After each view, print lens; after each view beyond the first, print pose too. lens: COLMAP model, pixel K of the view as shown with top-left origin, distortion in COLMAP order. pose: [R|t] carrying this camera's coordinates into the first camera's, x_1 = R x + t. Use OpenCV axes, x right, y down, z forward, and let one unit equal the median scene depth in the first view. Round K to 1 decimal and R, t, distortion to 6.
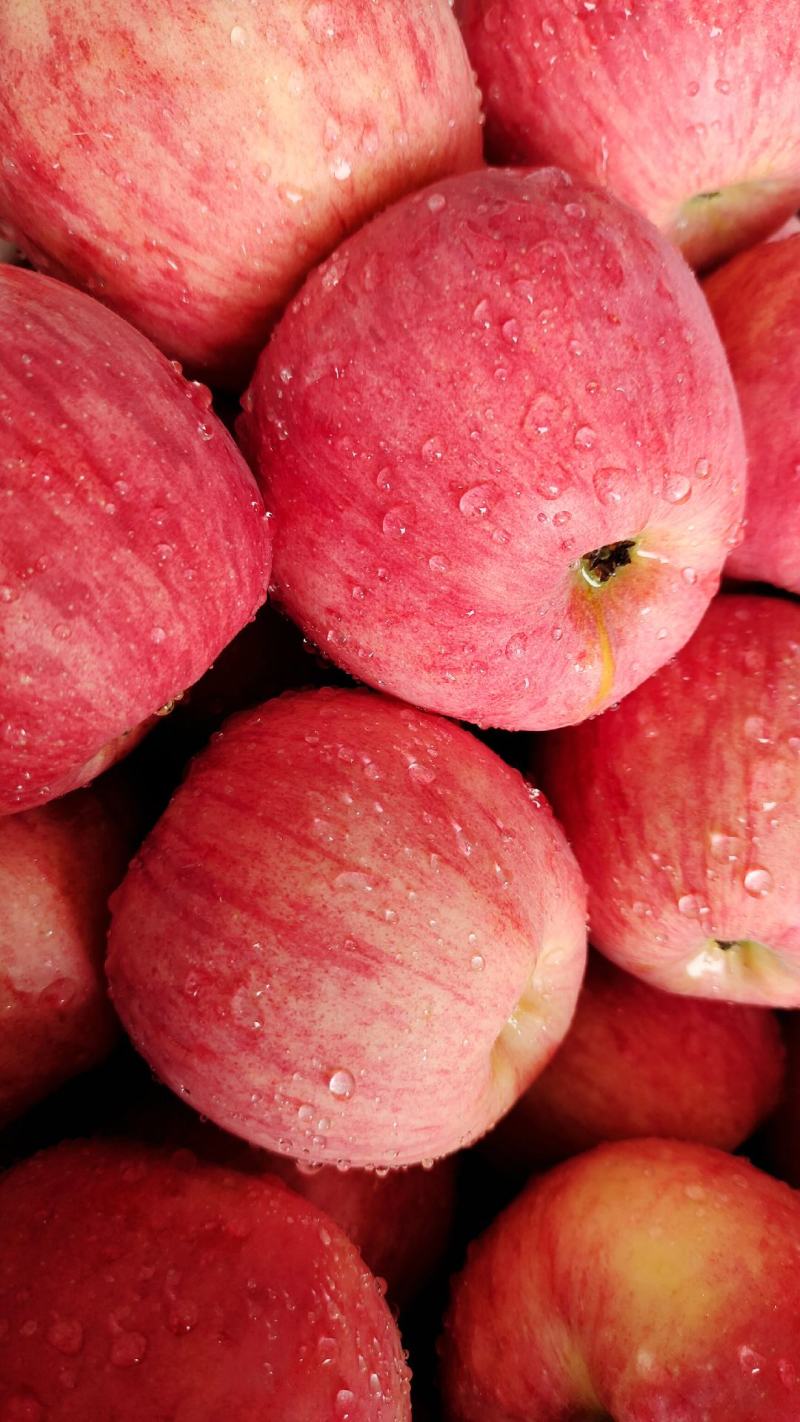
lens RADIAL K [[1168.2, 0, 400.0], [0, 1168.2, 711.0], [0, 0, 1]] dist [-0.004108, -0.008178]
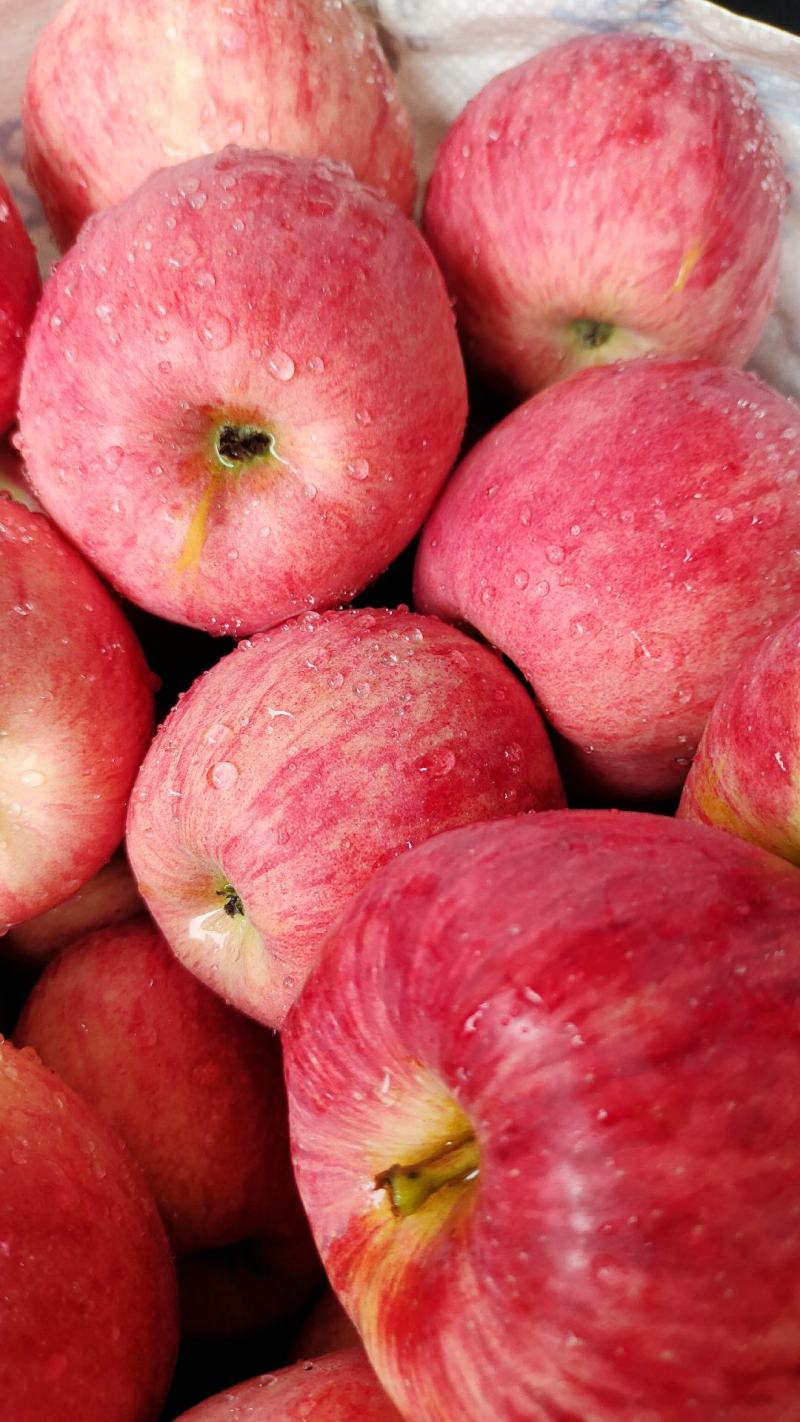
lens RADIAL K [[1138.1, 0, 400.0], [0, 1138.1, 711.0], [0, 0, 1]] dist [-0.004189, 0.000904]
pose [[0.859754, 0.350264, -0.371670, 0.740560], [-0.467870, 0.831952, -0.298250, 0.305894], [0.204745, 0.430315, 0.879152, 0.186062]]
